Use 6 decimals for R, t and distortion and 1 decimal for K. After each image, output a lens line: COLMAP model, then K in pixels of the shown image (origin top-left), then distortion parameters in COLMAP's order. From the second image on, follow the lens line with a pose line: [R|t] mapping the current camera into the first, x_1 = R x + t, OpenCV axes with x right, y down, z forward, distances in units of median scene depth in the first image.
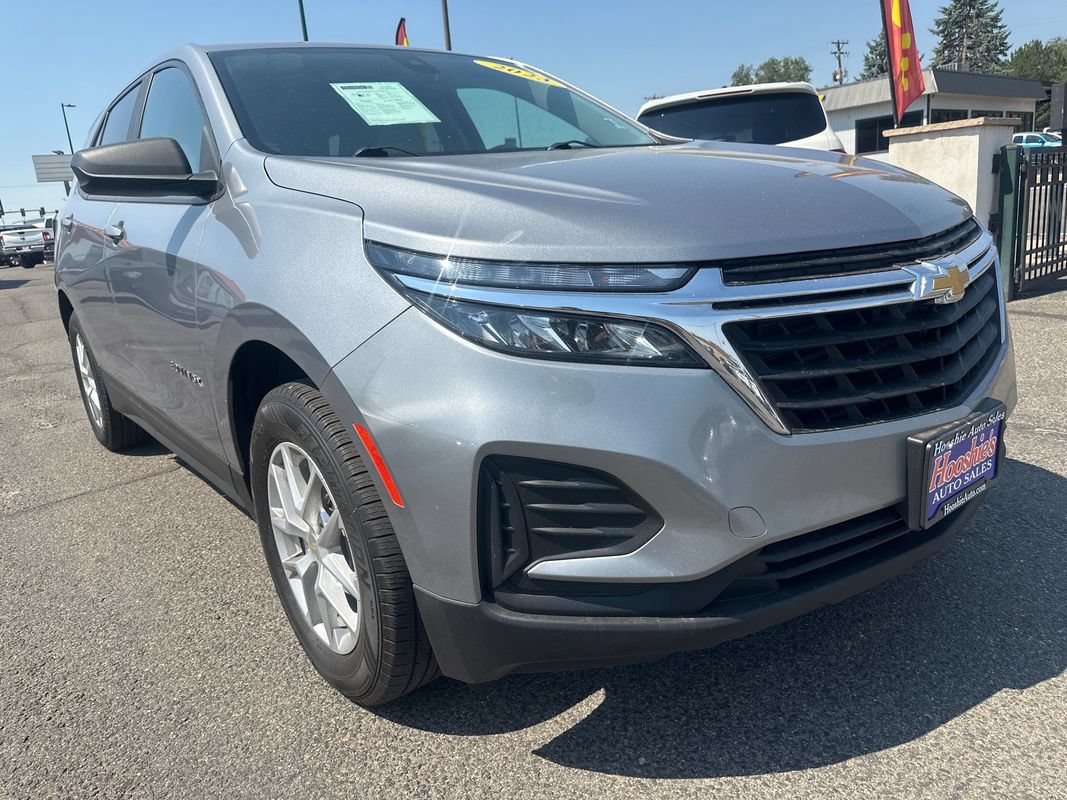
lens RADIAL K [[764.7, 0, 506.2], [0, 764.7, 389.5], [0, 0, 1]] dist [0.037994, -0.053514]
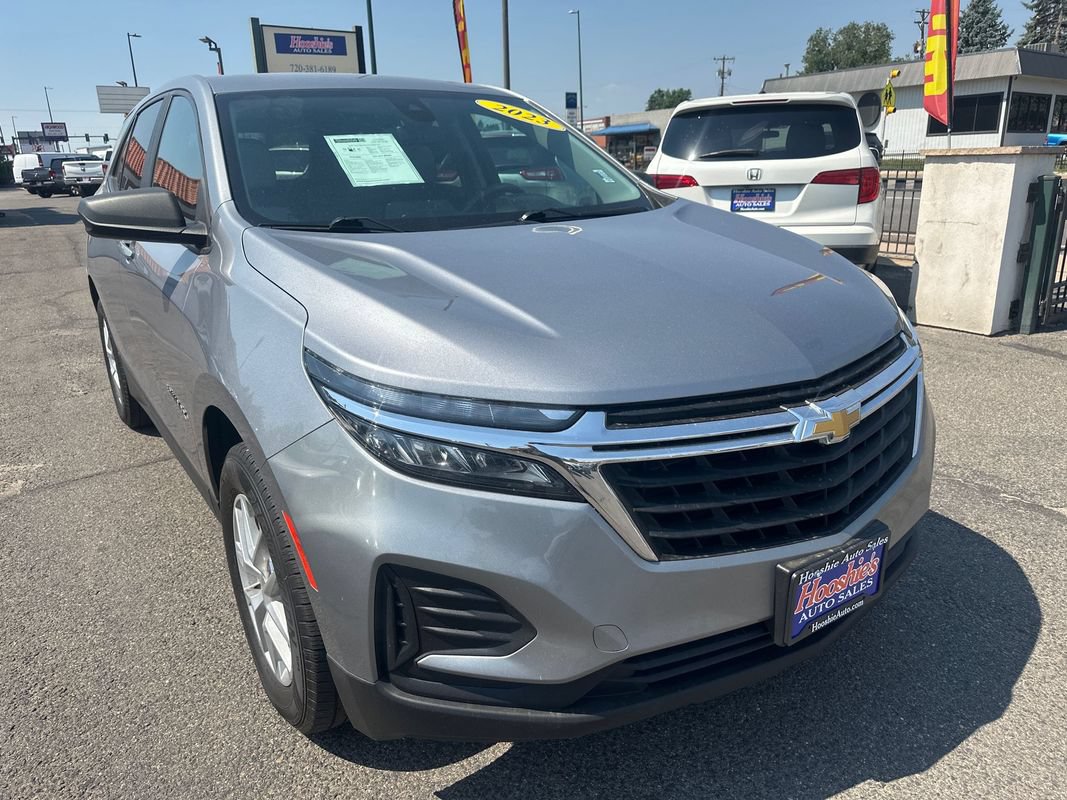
lens RADIAL K [[764.7, 0, 508.3], [0, 764.7, 390.4], [0, 0, 1]] dist [0.037994, -0.053514]
pose [[0.995757, 0.076952, -0.050454, 0.143144], [-0.073778, 0.995345, 0.062014, -0.185151], [0.054991, -0.058028, 0.996799, -0.084221]]
